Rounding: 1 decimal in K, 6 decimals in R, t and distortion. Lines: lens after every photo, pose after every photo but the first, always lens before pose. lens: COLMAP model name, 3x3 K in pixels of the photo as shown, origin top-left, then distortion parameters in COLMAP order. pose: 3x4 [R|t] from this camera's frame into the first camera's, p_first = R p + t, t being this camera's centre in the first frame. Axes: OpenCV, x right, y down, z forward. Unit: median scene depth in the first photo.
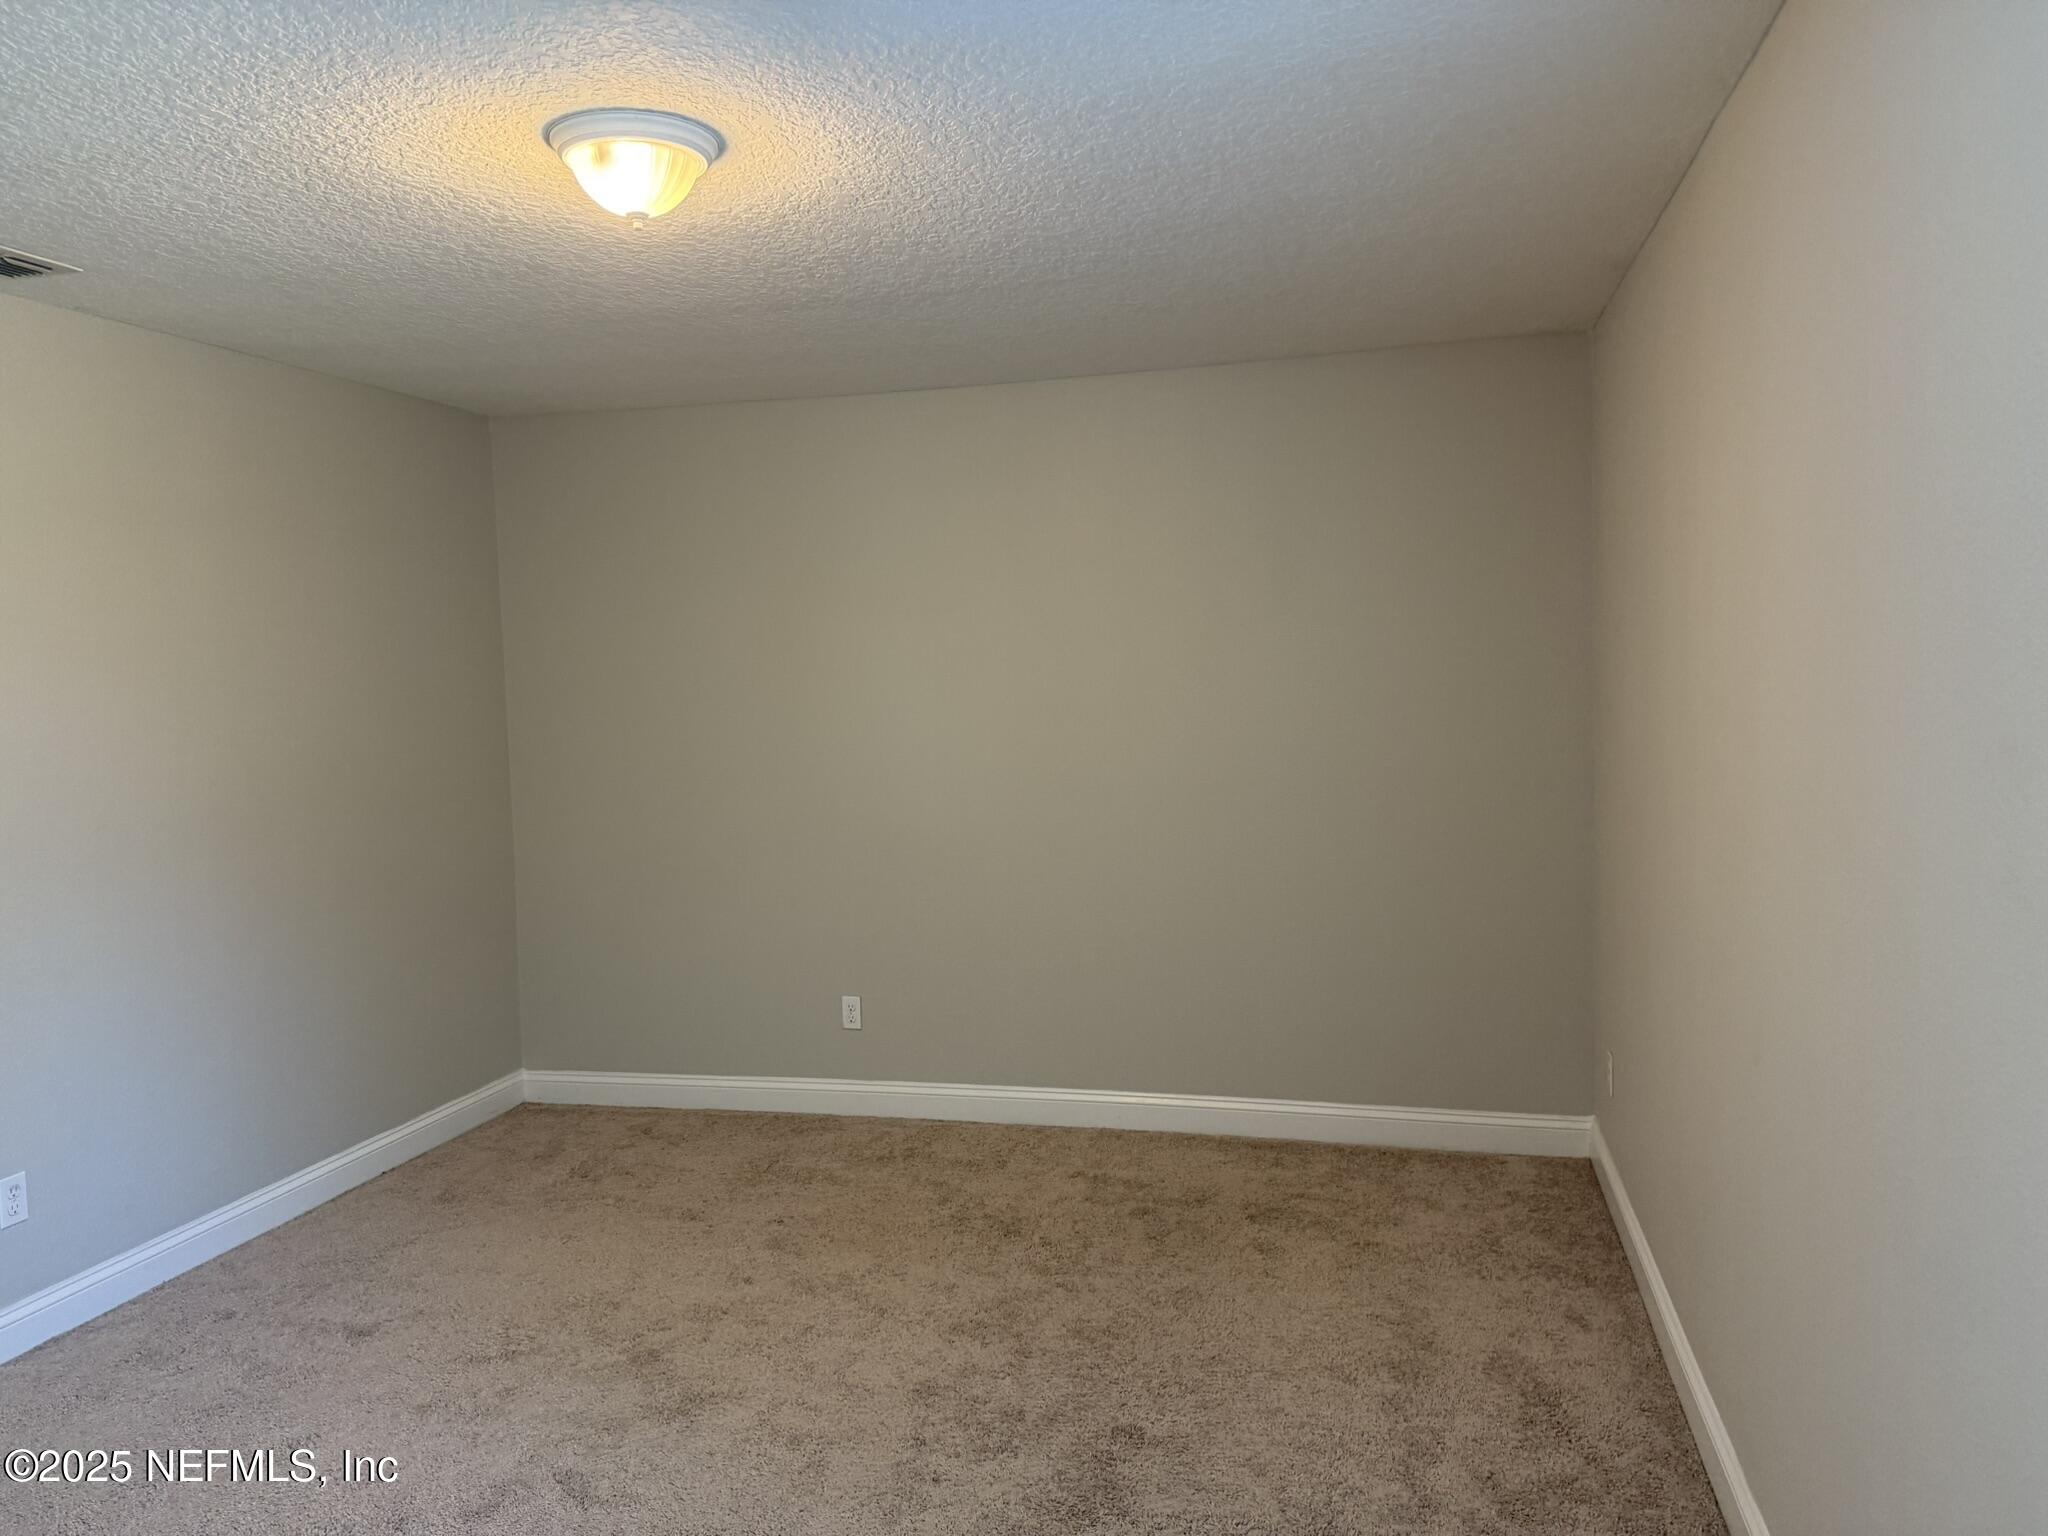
lens RADIAL K [[1453.6, 0, 1019.2], [0, 1453.6, 765.7], [0, 0, 1]] dist [0.037795, -0.043747]
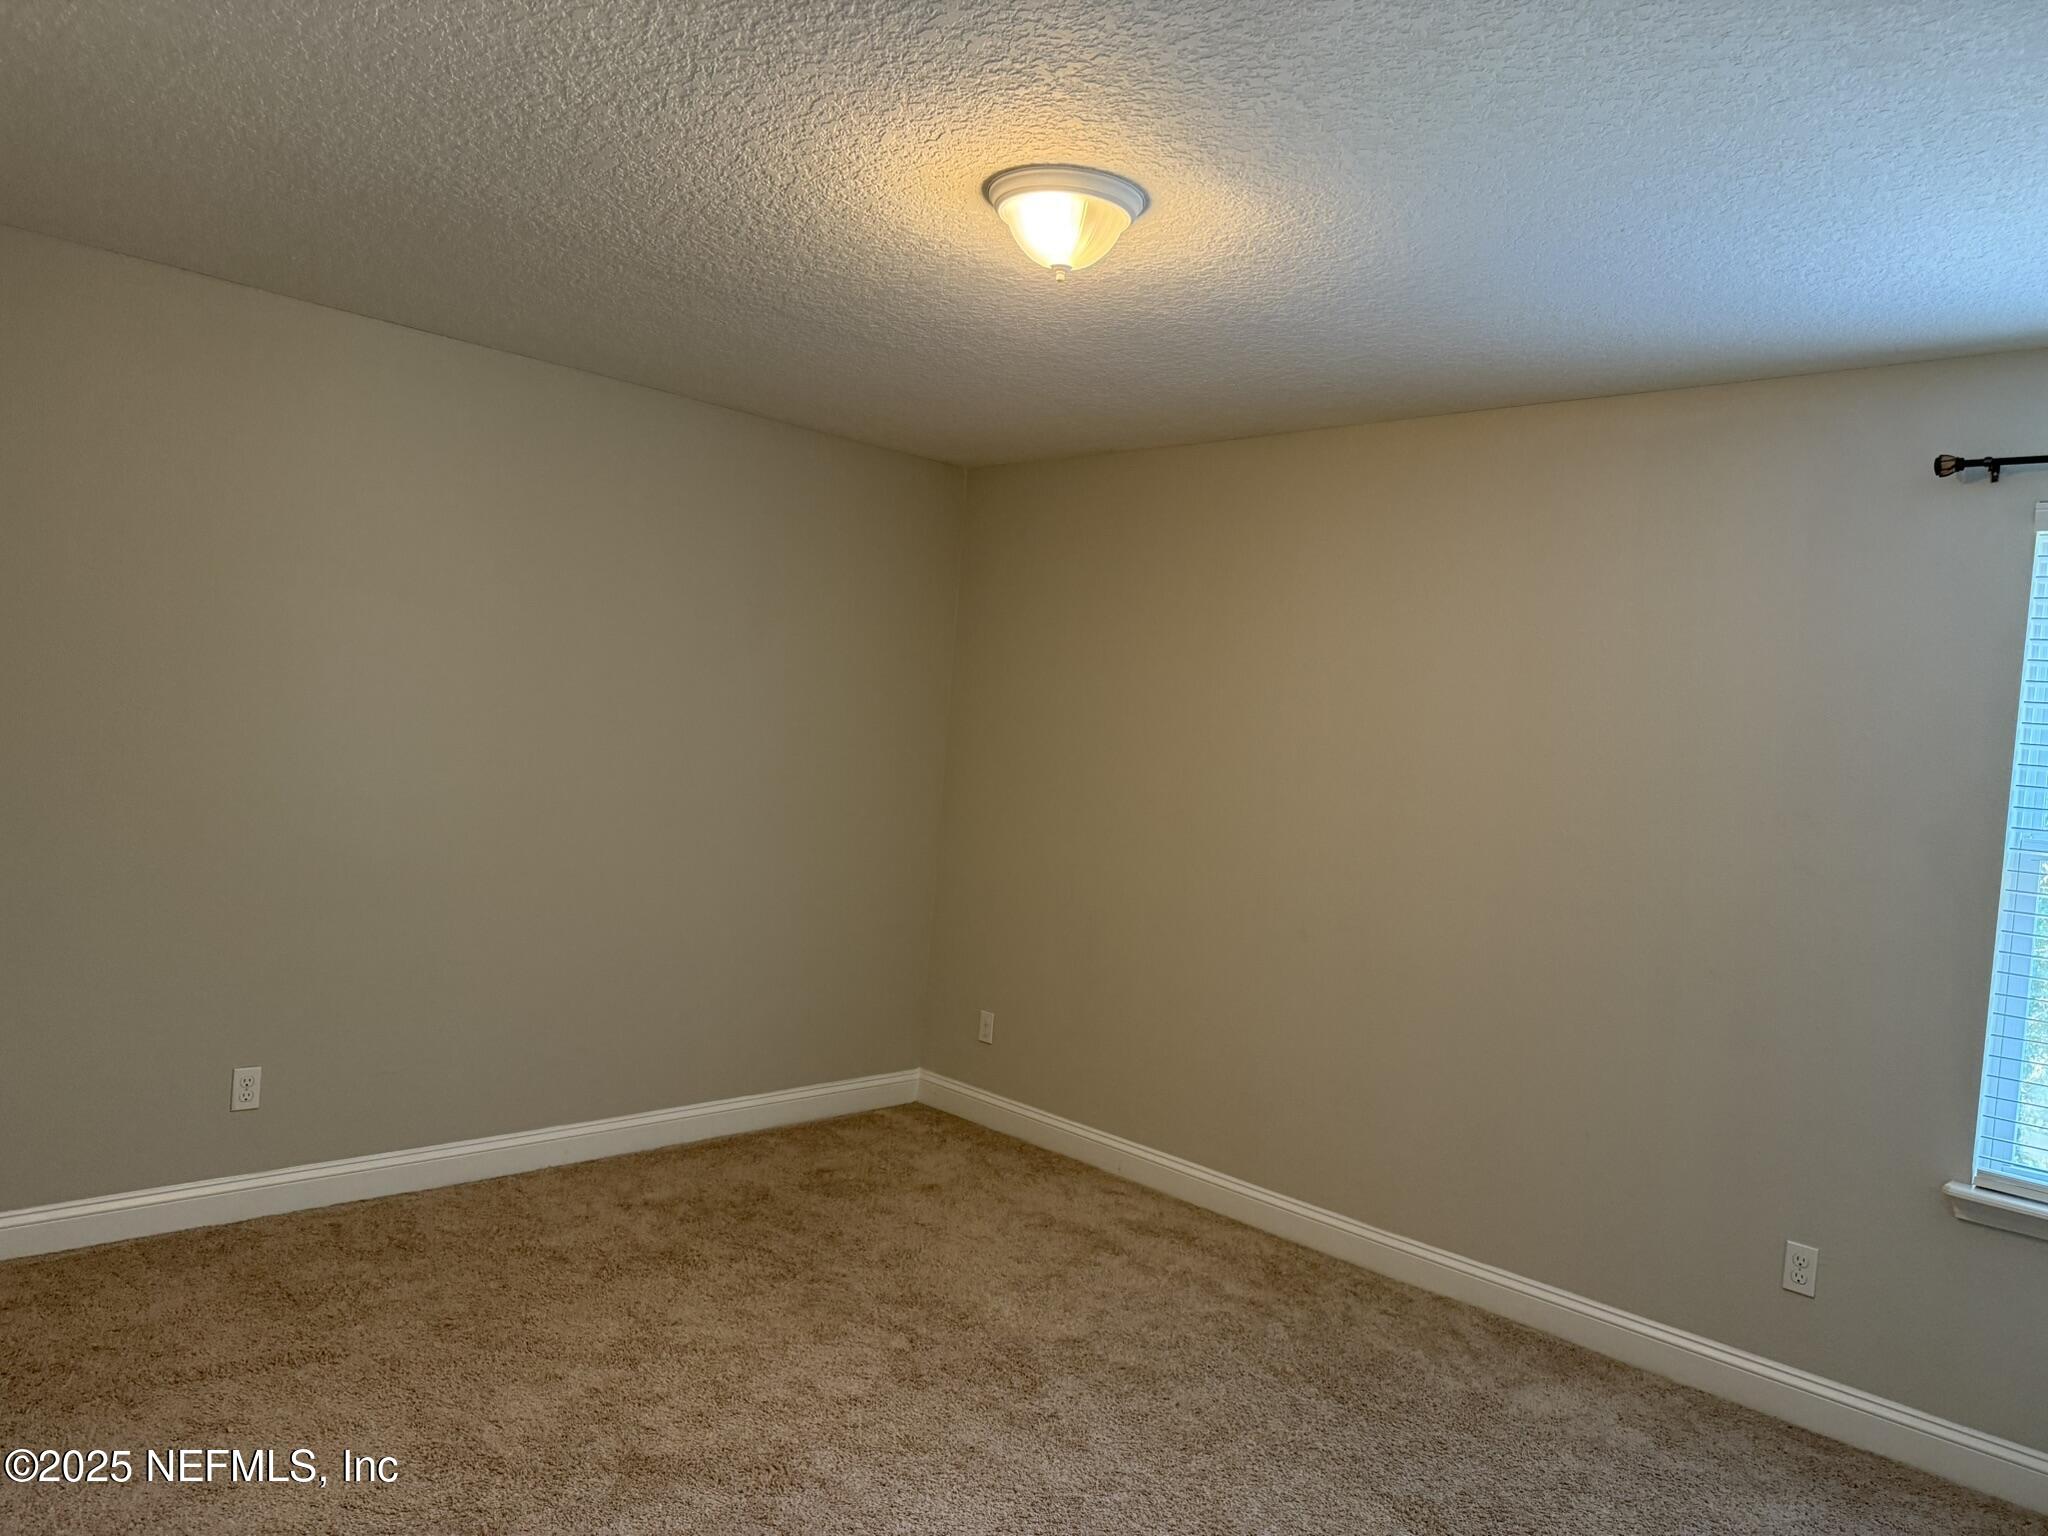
lens RADIAL K [[1453.6, 0, 1016.9], [0, 1453.6, 765.2], [0, 0, 1]] dist [0.037795, -0.043747]
pose [[0.530642, 0.033647, 0.846928, -0.626082], [-0.013594, 0.999421, -0.031188, 0.018389], [-0.847487, 0.005036, 0.530793, 0.264985]]
